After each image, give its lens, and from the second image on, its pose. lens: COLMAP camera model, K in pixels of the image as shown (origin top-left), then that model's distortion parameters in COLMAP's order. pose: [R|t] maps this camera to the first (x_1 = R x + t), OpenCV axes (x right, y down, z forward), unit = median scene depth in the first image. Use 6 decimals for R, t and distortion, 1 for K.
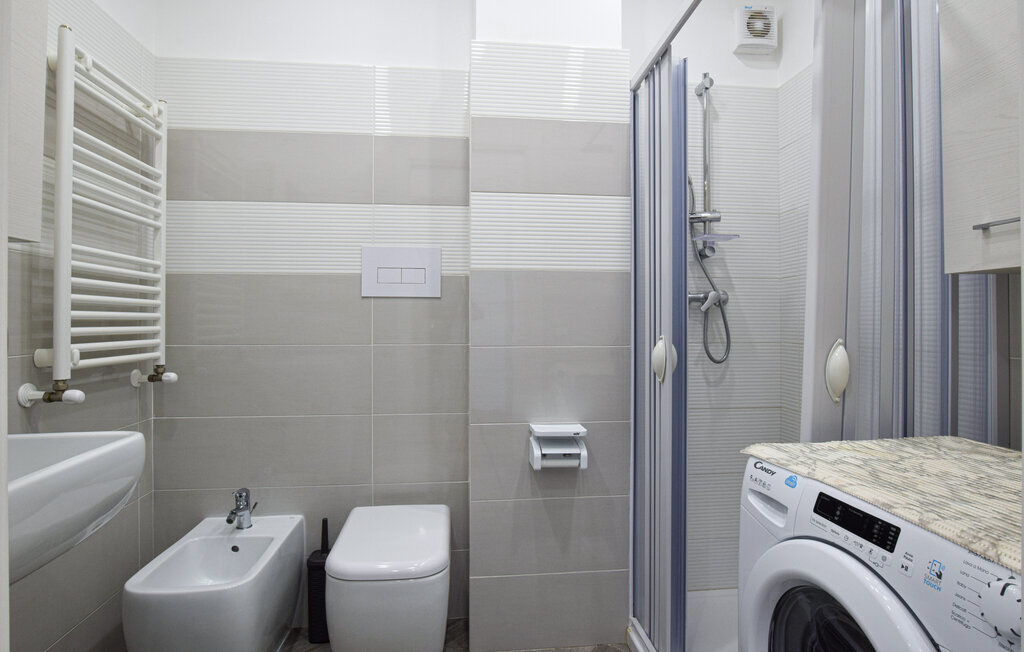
lens RADIAL K [[491.1, 0, 512.0], [0, 491.1, 326.0], [0, 0, 1]] dist [-0.035968, 0.000066]
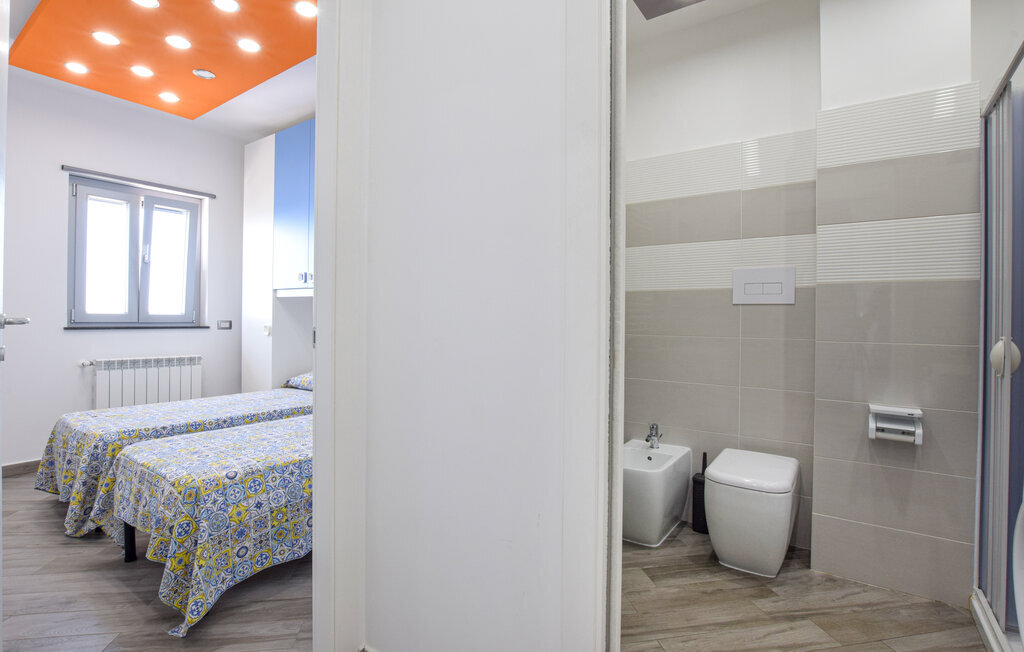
lens RADIAL K [[498.1, 0, 516.2], [0, 498.1, 317.5], [0, 0, 1]] dist [-0.002687, -0.000159]
pose [[0.743656, 0.004454, -0.668547, 0.216686], [-0.011985, 0.999906, -0.006670, -0.003112], [0.668455, 0.012972, 0.743640, -0.562335]]
